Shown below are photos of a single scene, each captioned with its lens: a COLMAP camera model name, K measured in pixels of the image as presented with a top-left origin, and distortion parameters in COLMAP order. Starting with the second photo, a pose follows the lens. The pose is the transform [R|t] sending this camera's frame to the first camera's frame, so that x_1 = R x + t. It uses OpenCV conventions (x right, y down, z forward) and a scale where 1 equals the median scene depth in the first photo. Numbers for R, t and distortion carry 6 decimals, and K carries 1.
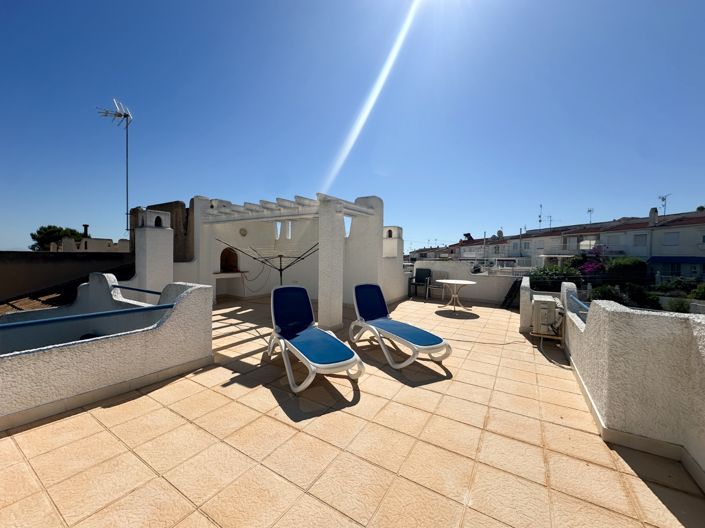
lens RADIAL K [[280.6, 0, 353.7], [0, 280.6, 264.5], [0, 0, 1]] dist [-0.001833, 0.000588]
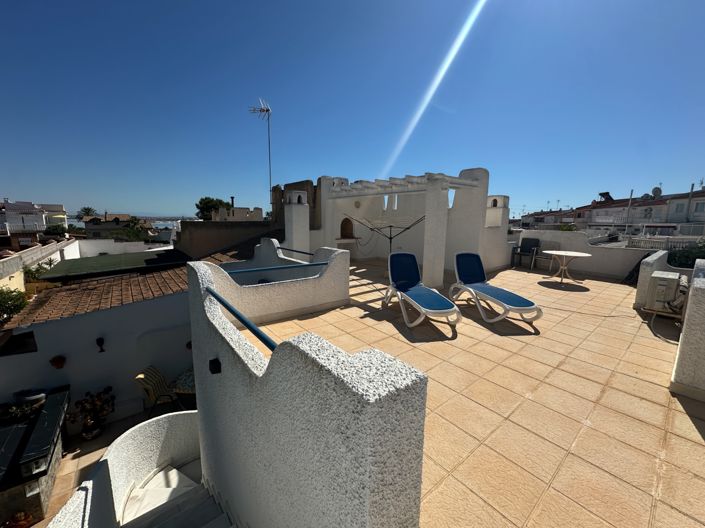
lens RADIAL K [[280.6, 0, 354.5], [0, 280.6, 262.3], [0, 0, 1]] dist [-0.001833, 0.000588]
pose [[0.943837, 0.048414, -0.326845, -0.011431], [-0.009356, 0.992726, 0.120029, -0.024962], [0.330279, -0.110229, 0.937425, -0.225000]]
